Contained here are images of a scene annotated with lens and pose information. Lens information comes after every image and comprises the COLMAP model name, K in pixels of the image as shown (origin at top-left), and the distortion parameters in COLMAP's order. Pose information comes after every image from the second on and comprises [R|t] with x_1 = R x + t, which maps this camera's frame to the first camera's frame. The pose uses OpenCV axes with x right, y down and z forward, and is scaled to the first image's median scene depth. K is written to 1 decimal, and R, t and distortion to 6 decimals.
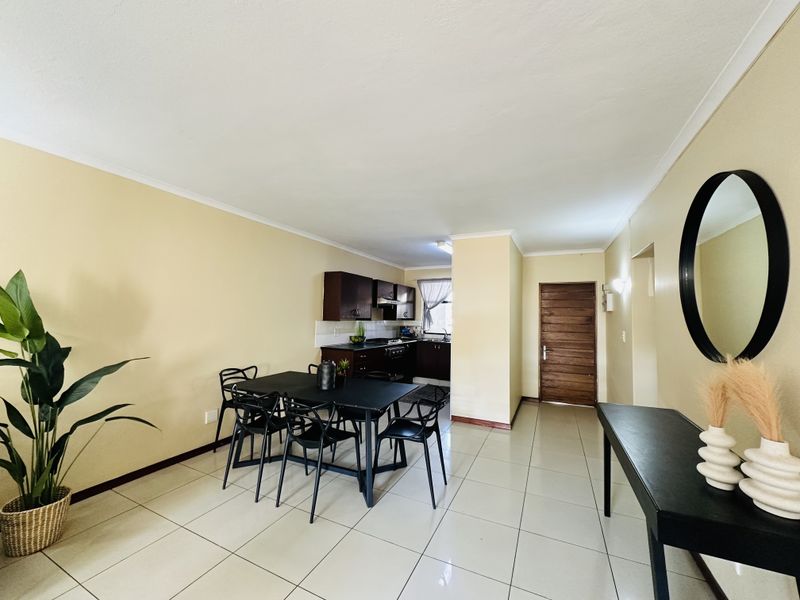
lens RADIAL K [[319.0, 0, 405.2], [0, 319.0, 299.2], [0, 0, 1]] dist [-0.004073, 0.000657]
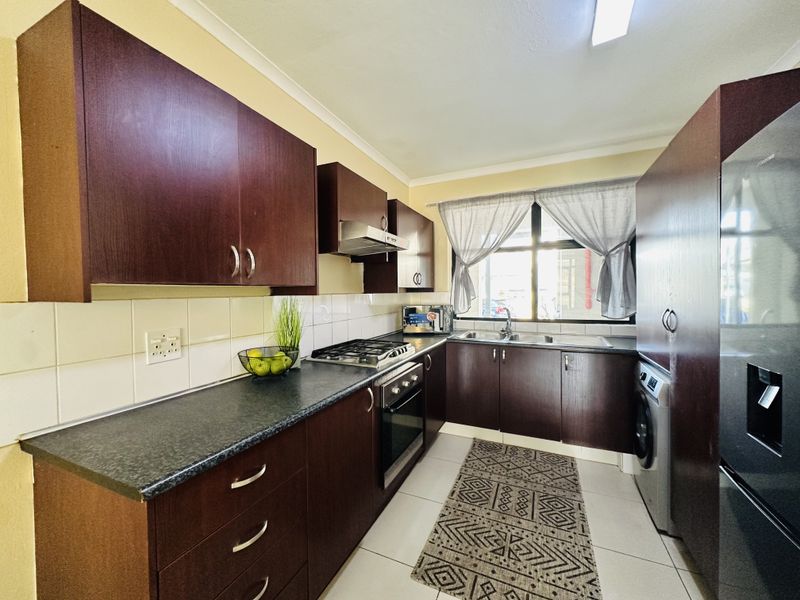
lens RADIAL K [[319.0, 0, 401.5], [0, 319.0, 301.0], [0, 0, 1]] dist [-0.004073, 0.000657]
pose [[0.999415, -0.031650, 0.012971, -0.025844], [0.030420, 0.995830, 0.086006, 0.039883], [-0.015639, -0.085561, 0.996210, 0.561276]]
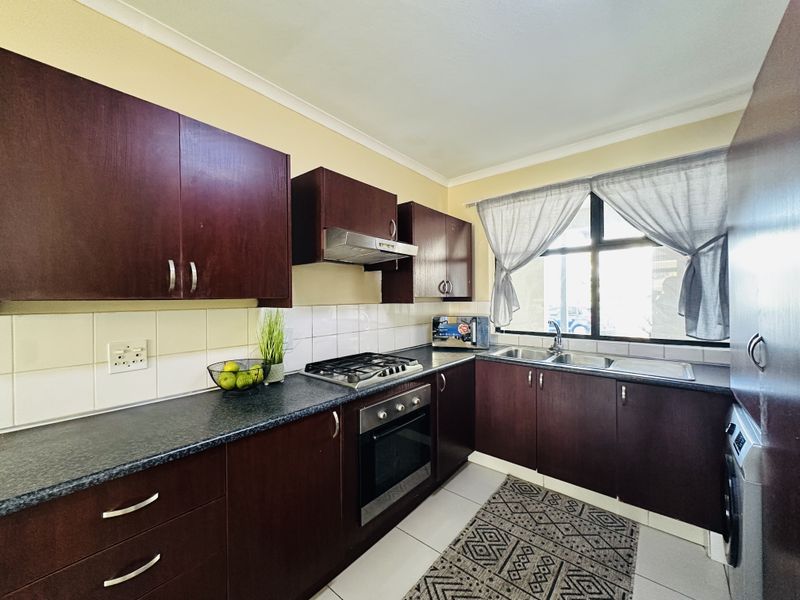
lens RADIAL K [[319.0, 0, 402.6], [0, 319.0, 300.0], [0, 0, 1]] dist [-0.004073, 0.000657]
pose [[0.966711, -0.026996, -0.254444, 0.049723], [0.042590, 0.997523, 0.055976, 0.039310], [0.252303, -0.064949, 0.965466, 0.601549]]
